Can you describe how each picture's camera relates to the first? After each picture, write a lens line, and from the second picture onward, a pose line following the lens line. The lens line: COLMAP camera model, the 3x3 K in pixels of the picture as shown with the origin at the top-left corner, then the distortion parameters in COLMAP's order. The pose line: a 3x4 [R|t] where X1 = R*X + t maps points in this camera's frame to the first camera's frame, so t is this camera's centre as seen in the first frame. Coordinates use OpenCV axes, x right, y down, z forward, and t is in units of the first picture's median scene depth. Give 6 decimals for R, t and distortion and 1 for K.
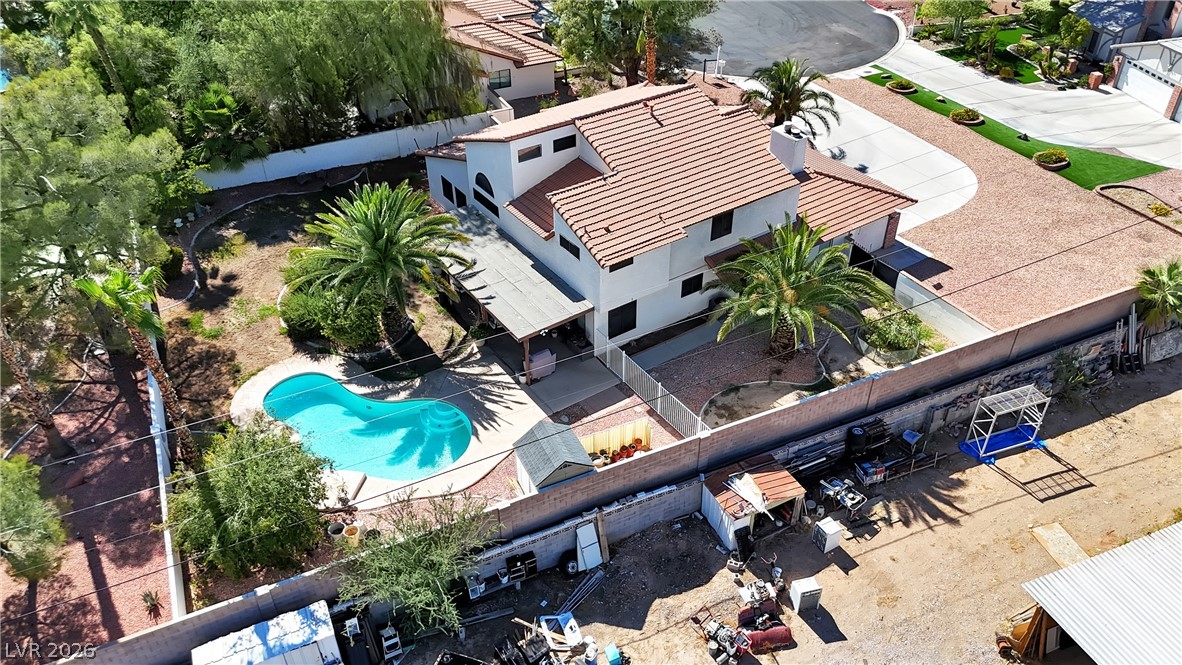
lens RADIAL K [[901.8, 0, 596.8], [0, 901.8, 331.0], [0, 0, 1]] dist [0.061187, -0.048275]
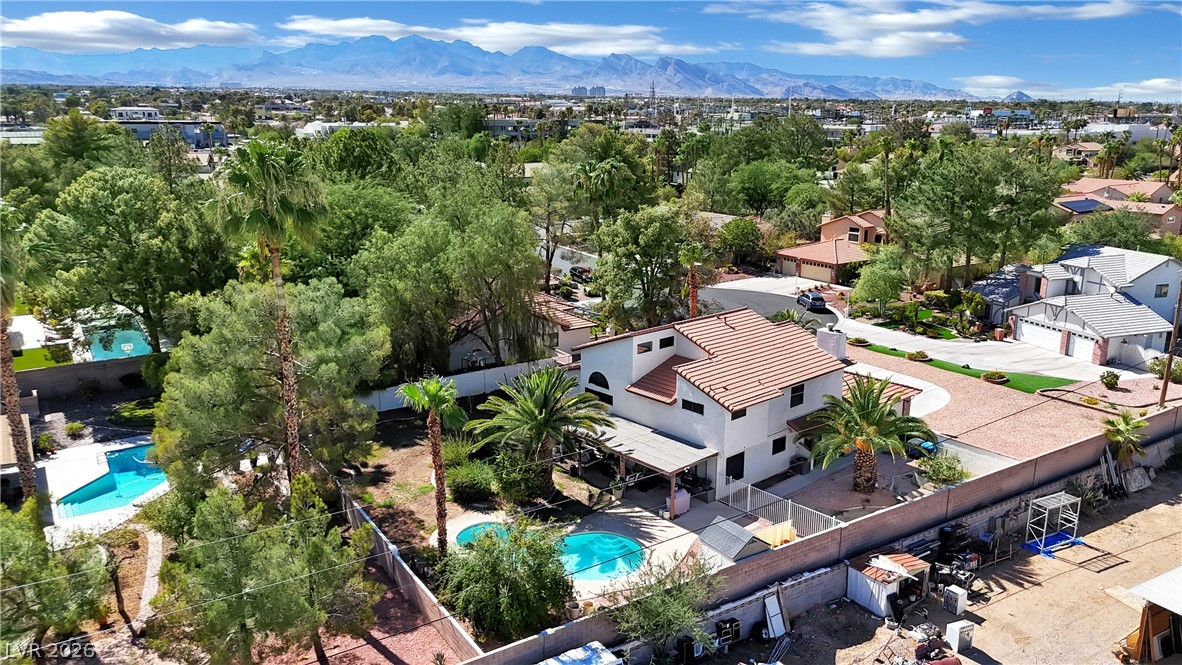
lens RADIAL K [[901.8, 0, 593.1], [0, 901.8, 339.5], [0, 0, 1]] dist [0.061187, -0.048275]
pose [[0.989116, -0.024828, 0.145026, -0.347654], [0.078157, 0.923763, -0.374904, 0.280599], [-0.124662, 0.382159, 0.915650, -0.176755]]
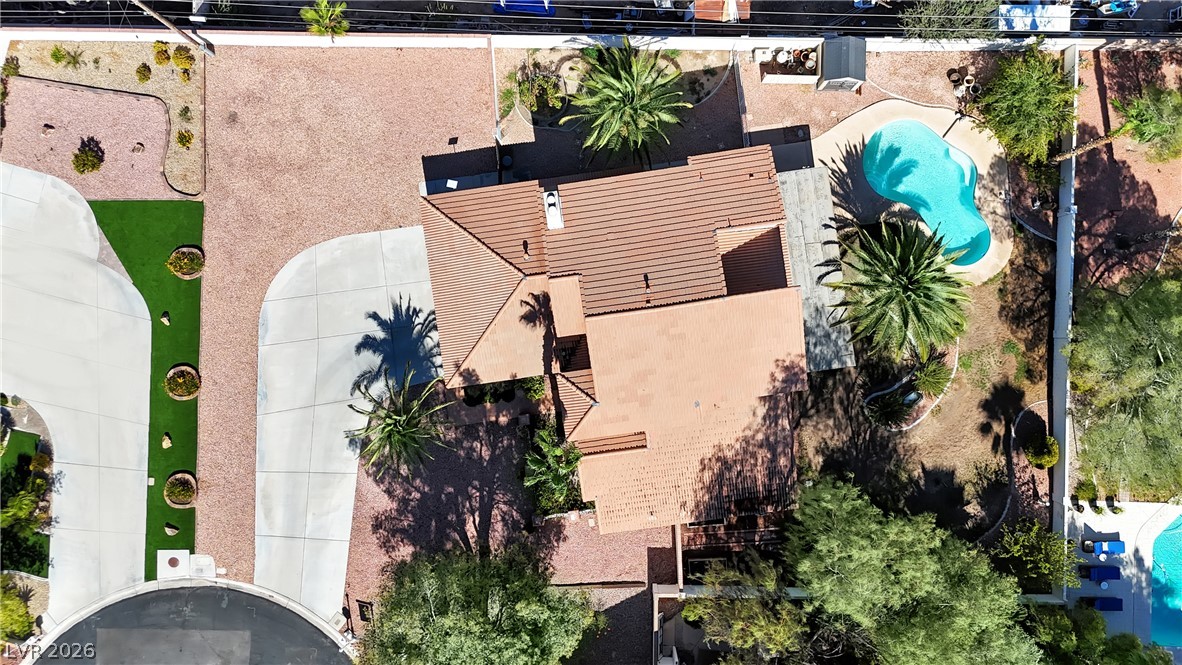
lens RADIAL K [[901.8, 0, 588.2], [0, 901.8, 326.7], [0, 0, 1]] dist [0.061187, -0.048275]
pose [[-0.894920, -0.445663, 0.022415, 0.090614], [0.282127, -0.526182, 0.802207, -1.229769], [-0.345719, 0.724235, 0.596625, 0.457656]]
